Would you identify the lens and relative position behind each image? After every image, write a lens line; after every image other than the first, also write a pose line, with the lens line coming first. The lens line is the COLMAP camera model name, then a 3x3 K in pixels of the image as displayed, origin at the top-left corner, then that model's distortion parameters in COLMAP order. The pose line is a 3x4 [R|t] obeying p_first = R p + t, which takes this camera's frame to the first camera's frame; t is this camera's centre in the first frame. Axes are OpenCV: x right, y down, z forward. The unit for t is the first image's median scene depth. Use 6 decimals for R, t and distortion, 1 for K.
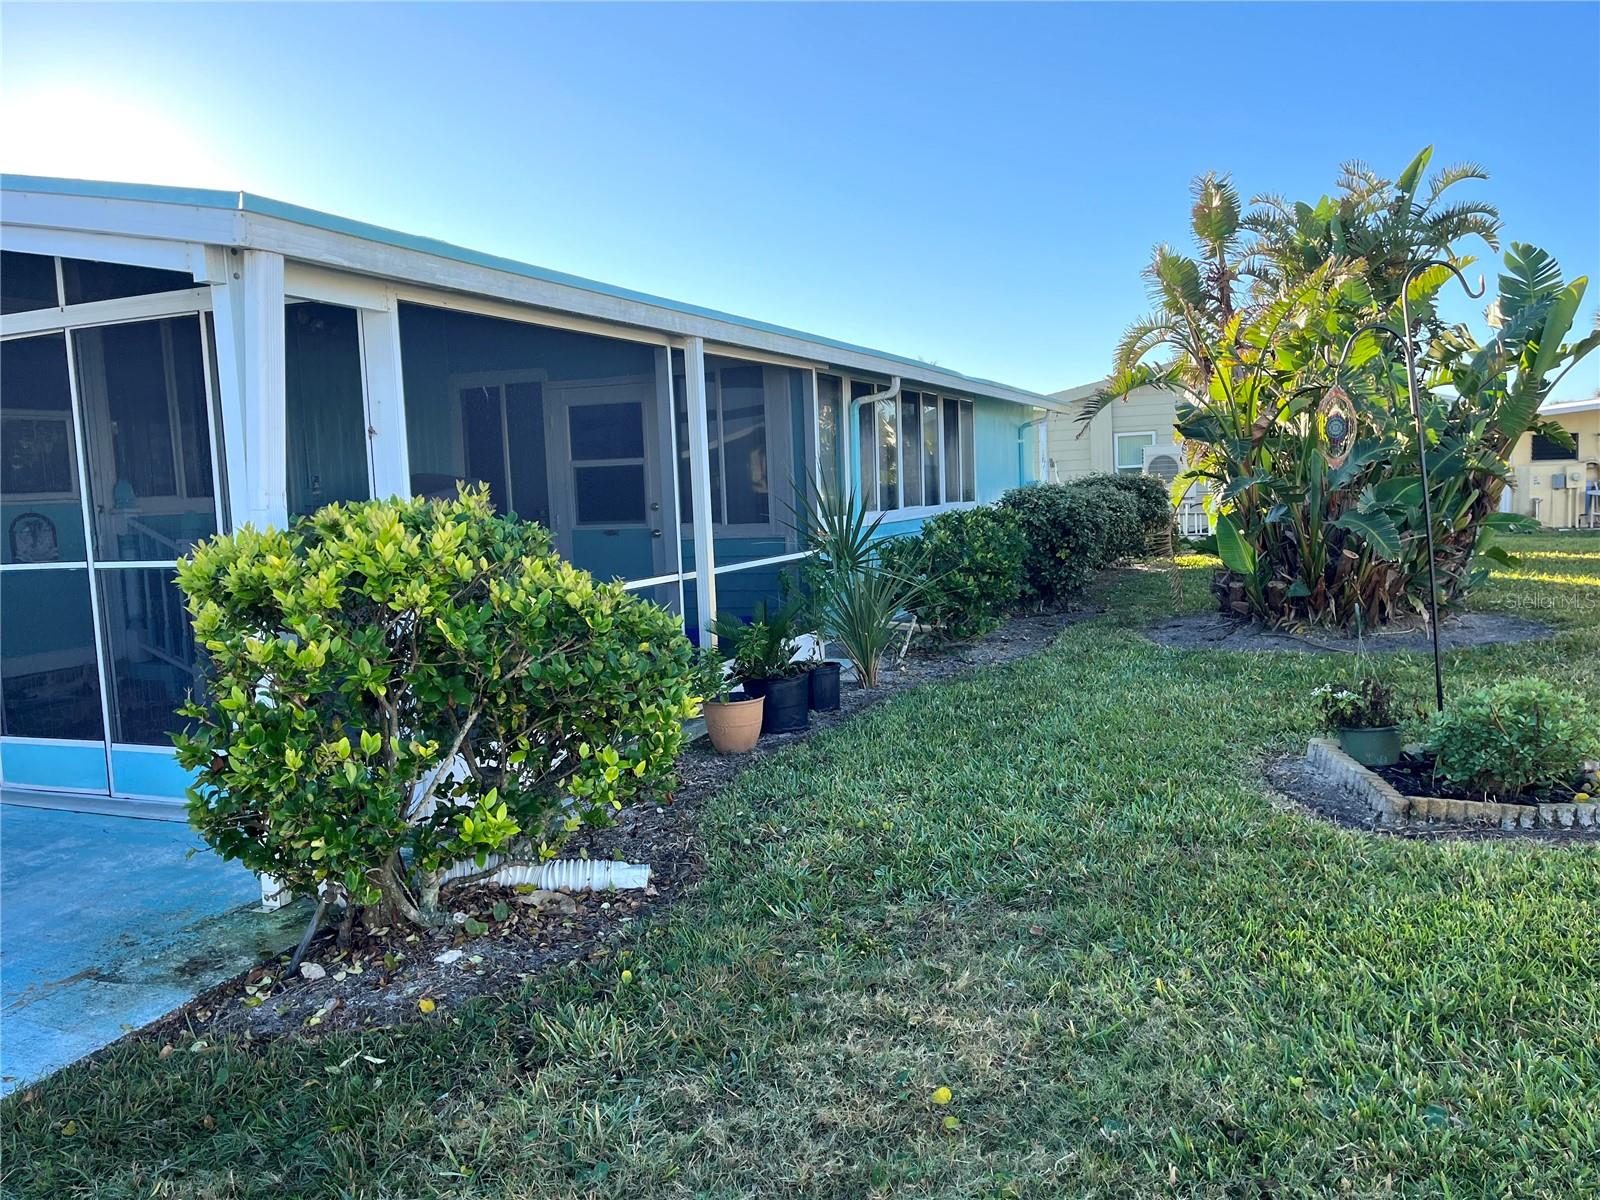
lens RADIAL K [[1194.1, 0, 792.1], [0, 1194.1, 605.5], [0, 0, 1]] dist [0.073239, -0.106244]
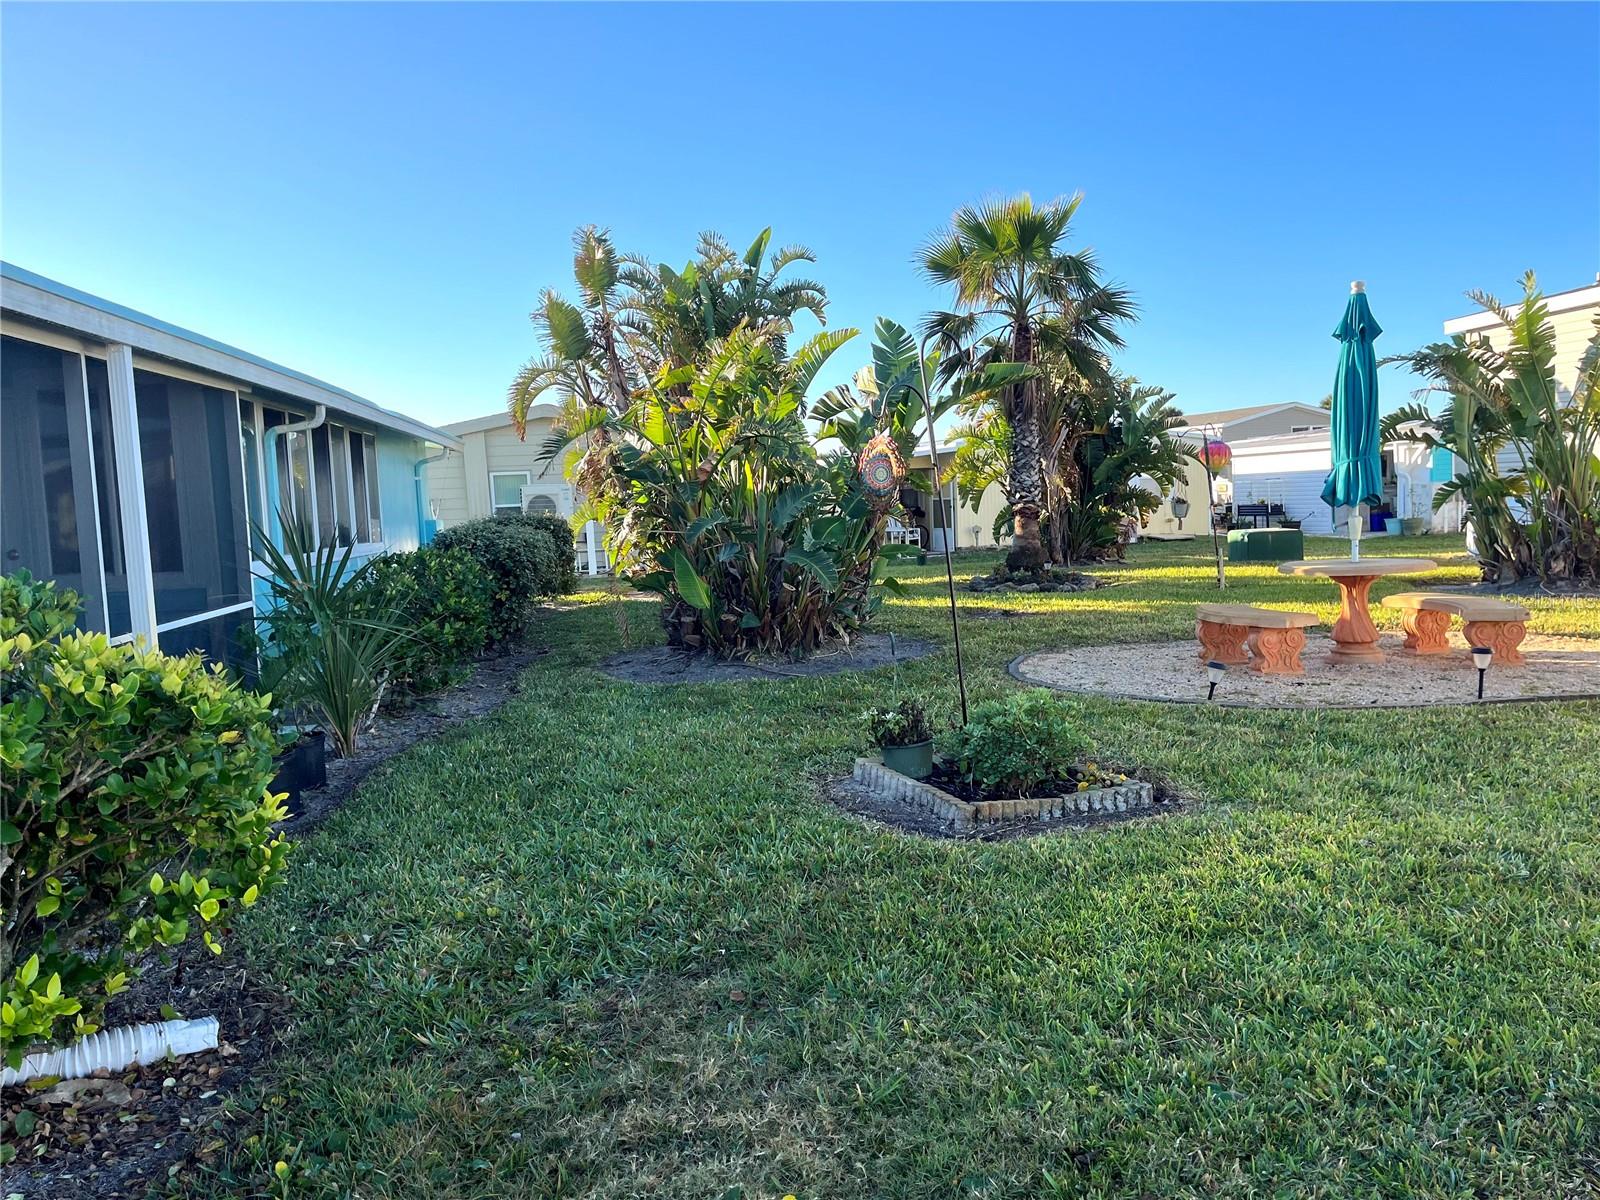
lens RADIAL K [[1194.1, 0, 792.1], [0, 1194.1, 605.5], [0, 0, 1]] dist [0.073239, -0.106244]
pose [[0.856027, -0.041258, 0.515282, -0.180008], [0.057550, 0.998219, -0.015681, -0.015188], [-0.513717, 0.043078, 0.856877, 0.115274]]
